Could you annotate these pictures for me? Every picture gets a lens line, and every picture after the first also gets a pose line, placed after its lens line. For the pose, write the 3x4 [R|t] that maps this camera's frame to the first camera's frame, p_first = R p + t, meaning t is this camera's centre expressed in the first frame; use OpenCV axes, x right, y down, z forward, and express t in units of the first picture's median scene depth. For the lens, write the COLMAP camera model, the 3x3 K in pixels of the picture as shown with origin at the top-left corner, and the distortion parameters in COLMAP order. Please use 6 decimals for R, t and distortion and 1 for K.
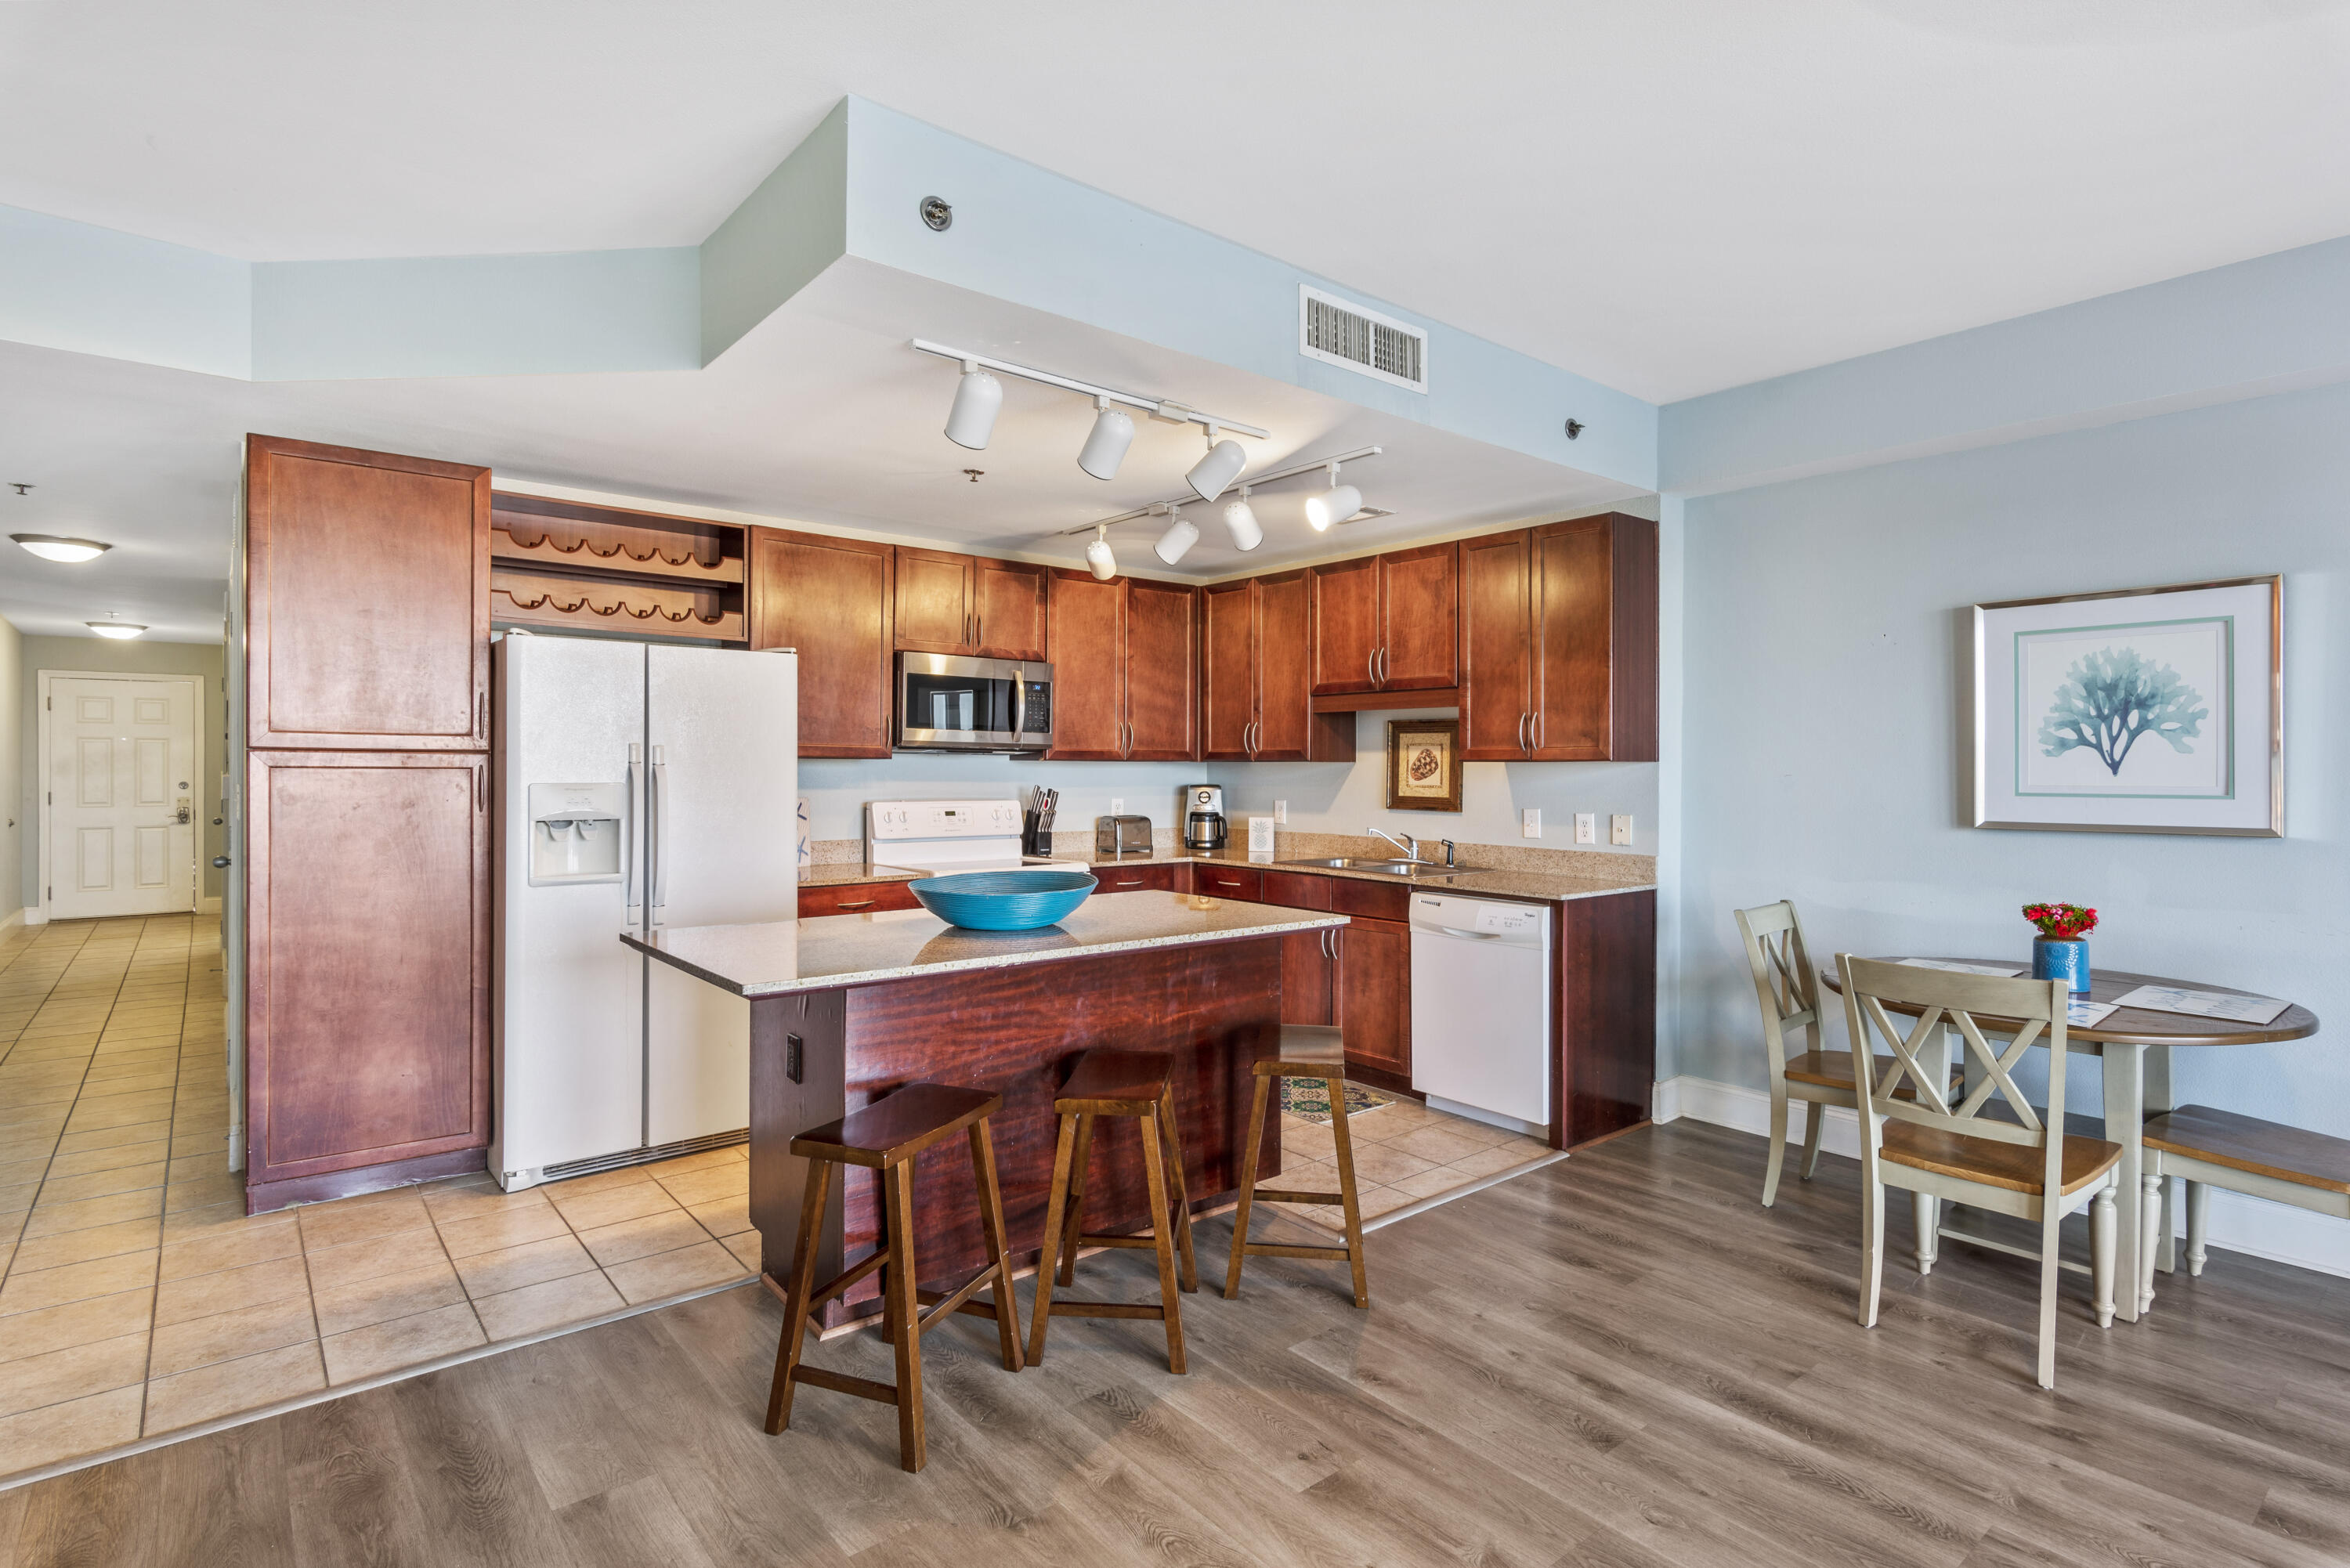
lens RADIAL K [[1165.7, 0, 1164.9], [0, 1165.7, 770.3], [0, 0, 1]] dist [0.007455, 0.000315]
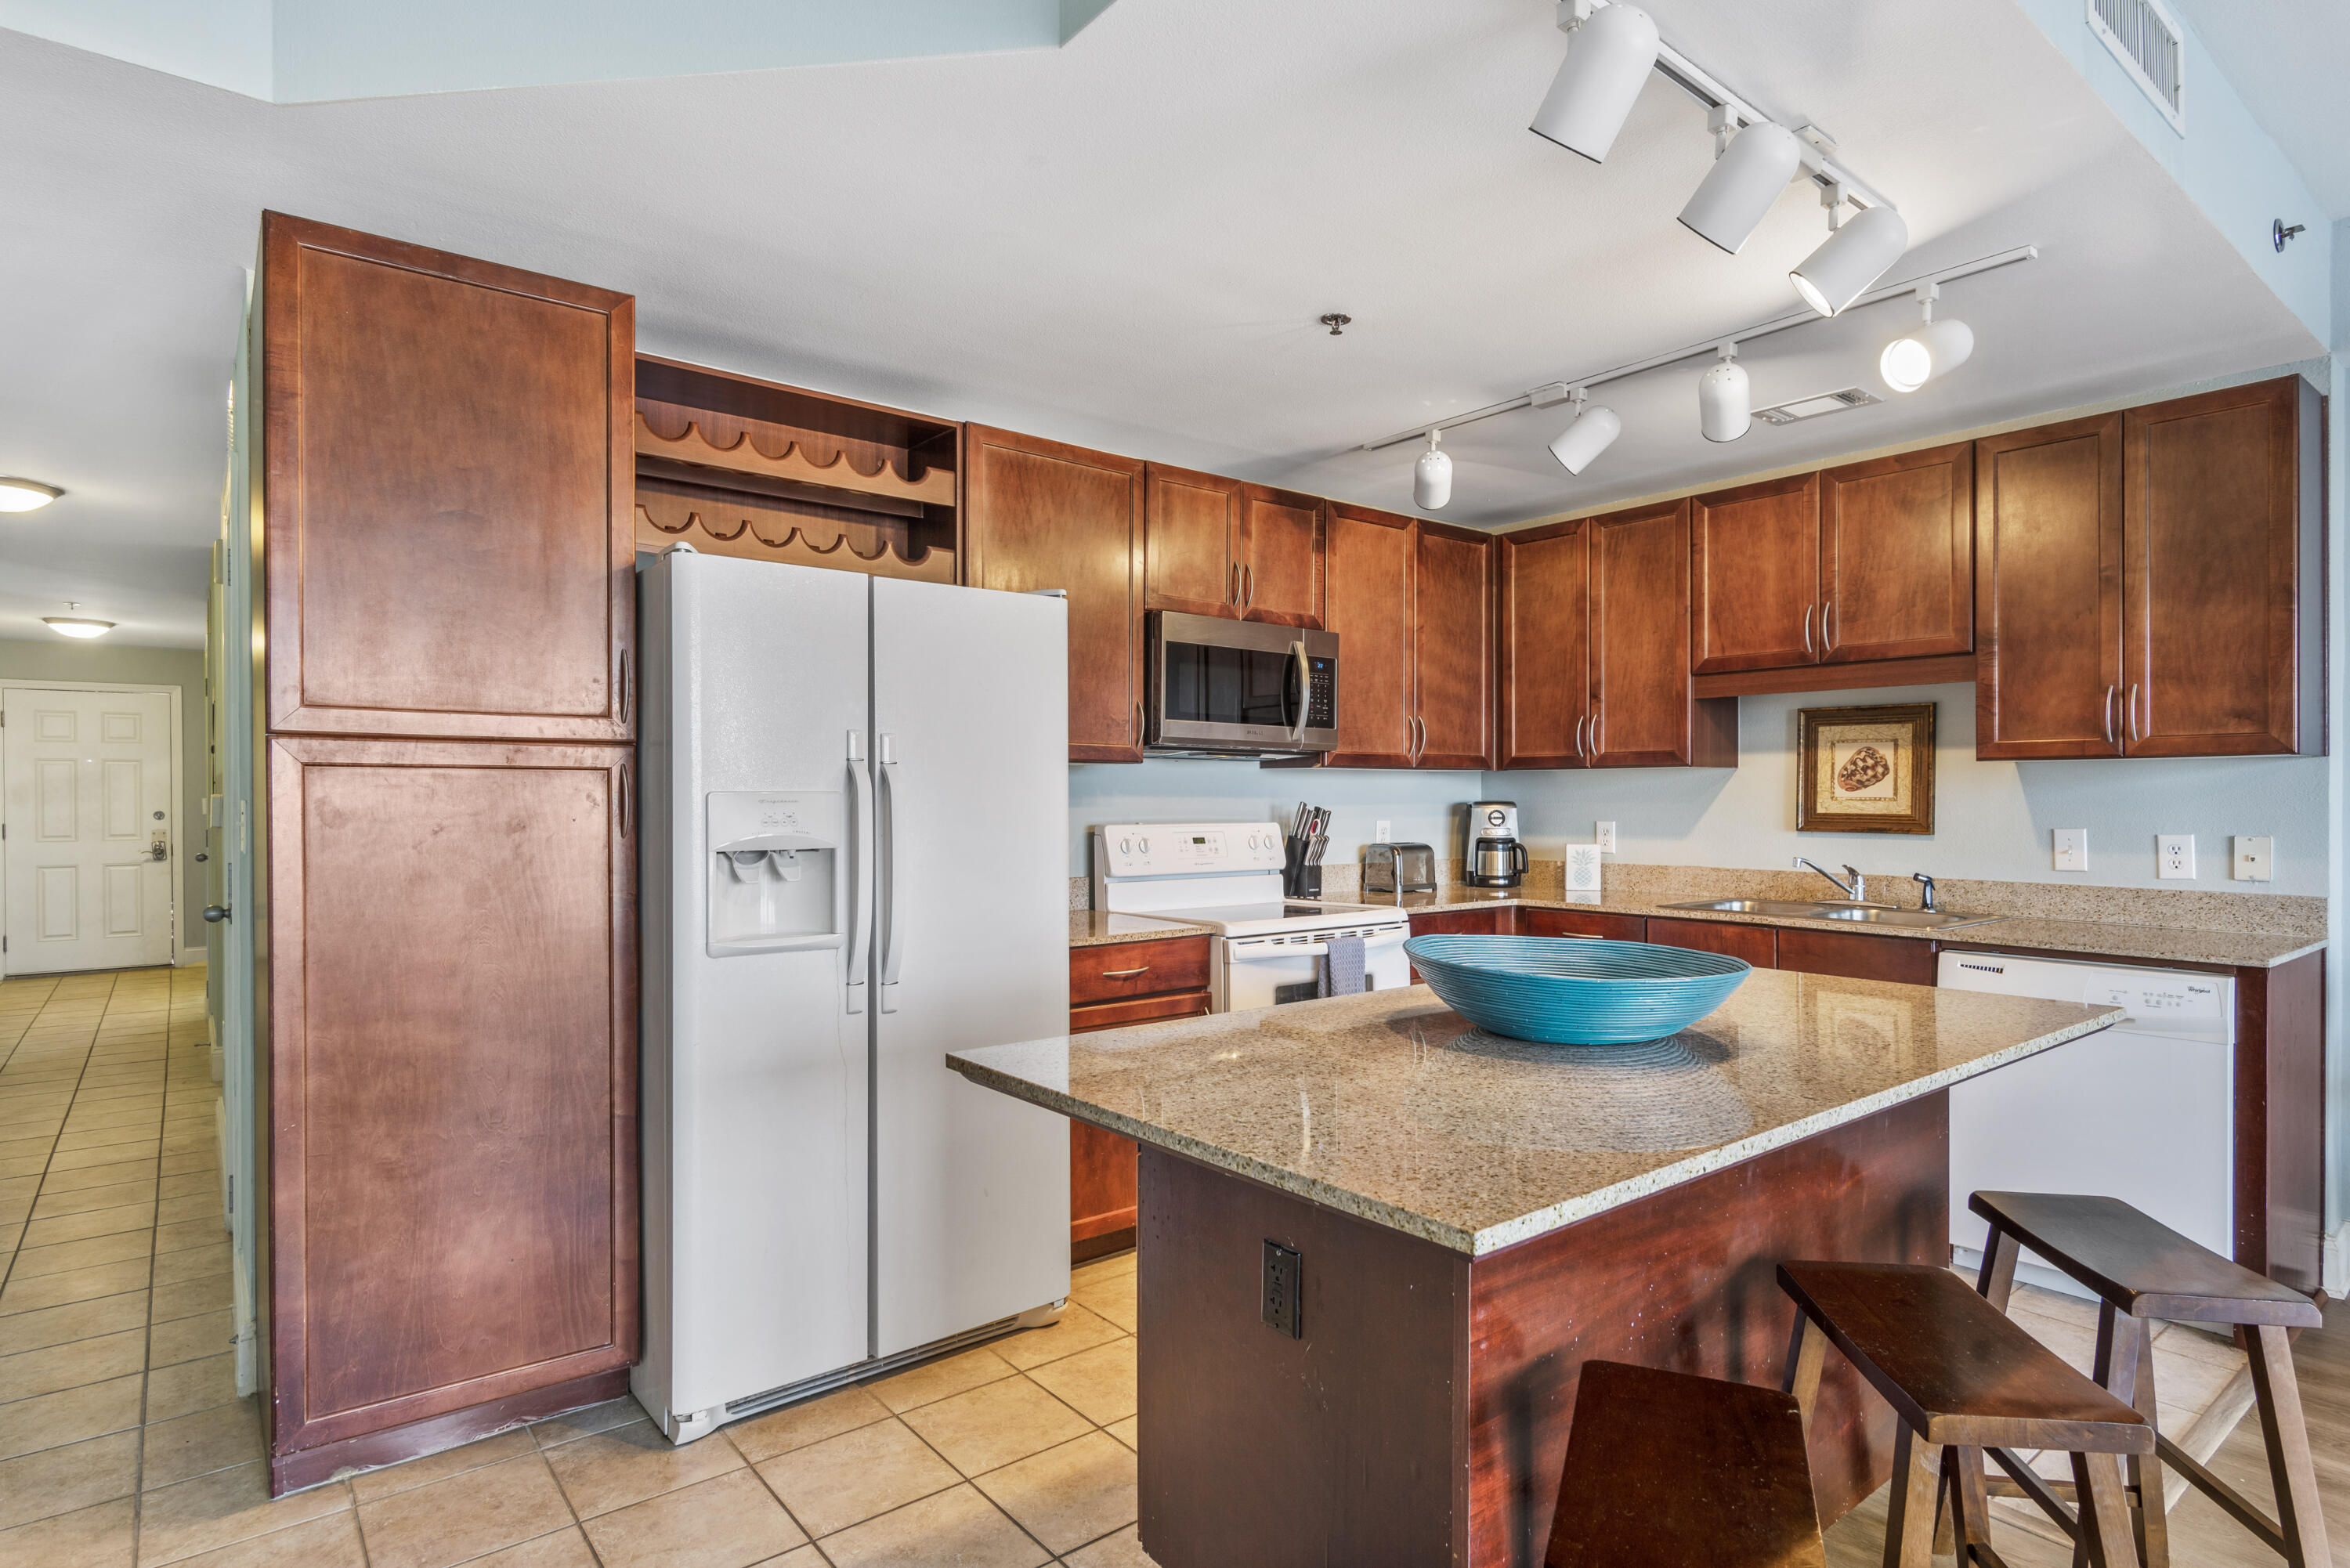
lens RADIAL K [[1239.4, 0, 1156.0], [0, 1239.4, 802.5], [0, 0, 1]] dist [0.001837, 0.001349]
pose [[0.999794, -0.006049, -0.019352, -0.277349], [0.006098, 0.999978, 0.002478, 0.015927], [0.019337, -0.002596, 0.999810, 0.326606]]
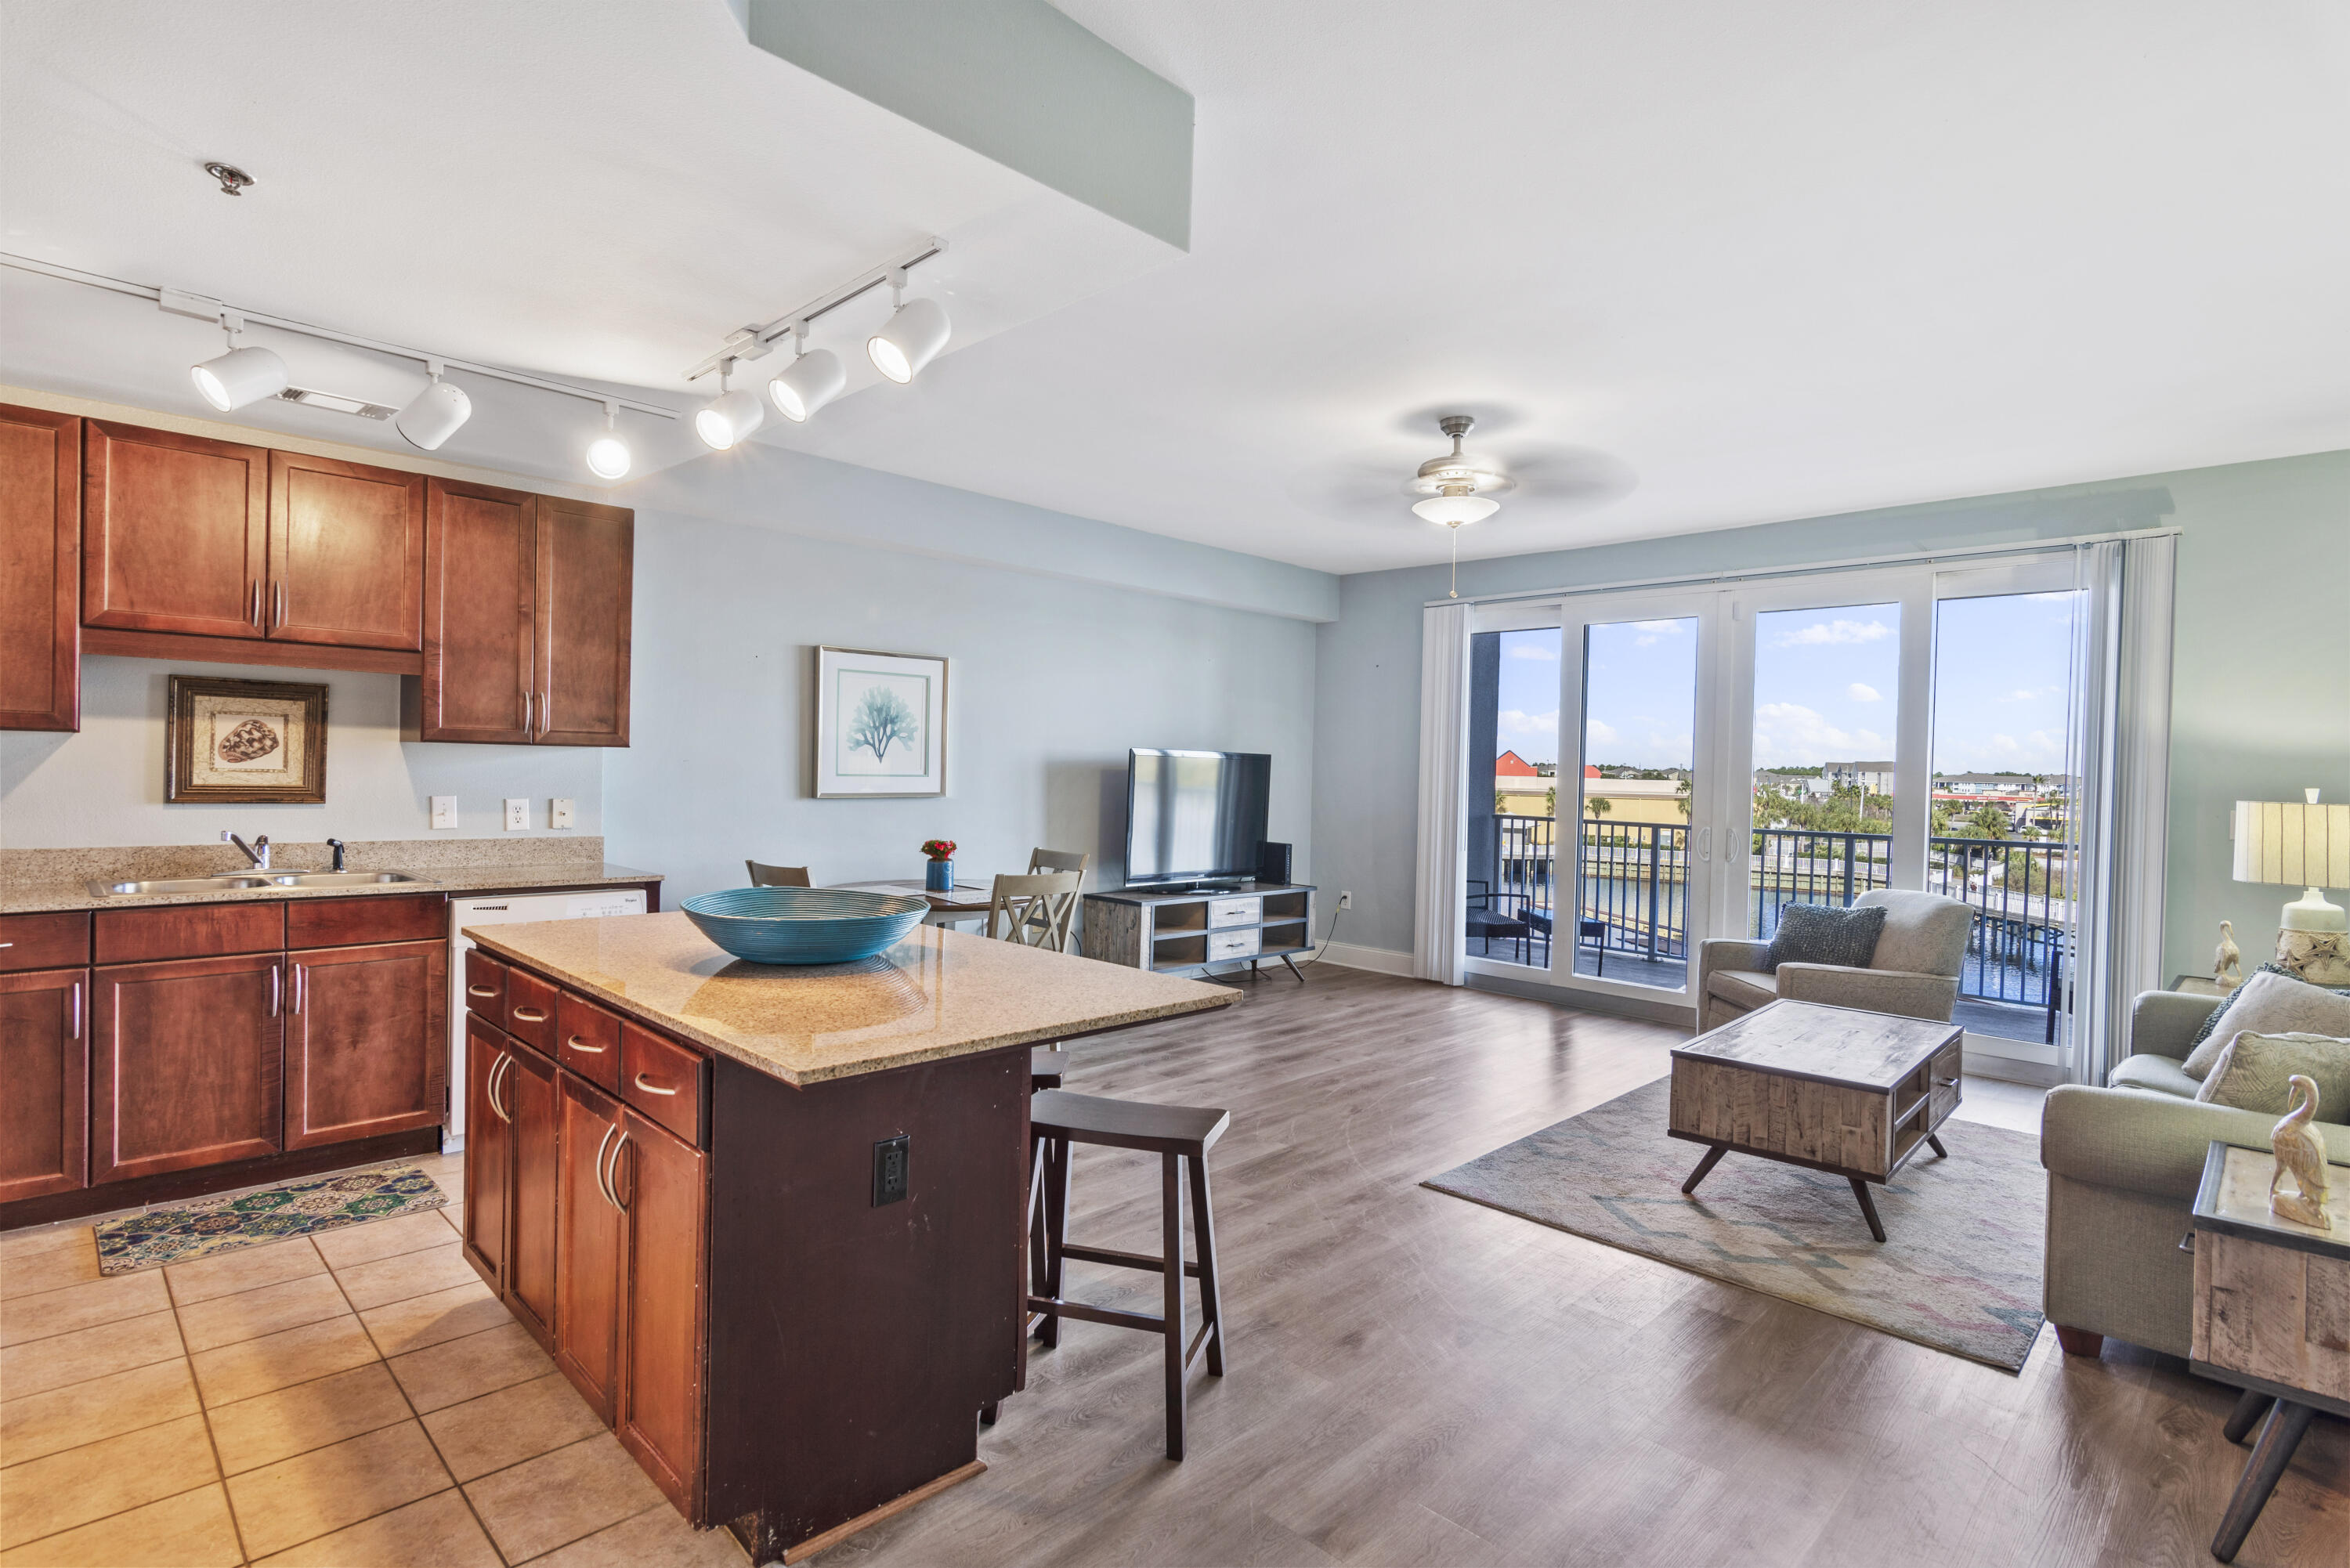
lens RADIAL K [[1165.7, 0, 1193.4], [0, 1165.7, 787.9], [0, 0, 1]] dist [0.007455, 0.000315]
pose [[-0.115411, -0.024728, 0.993010, -0.815125], [-0.022851, 0.999492, 0.022234, -0.007302], [-0.993055, -0.020125, -0.115917, 0.699068]]
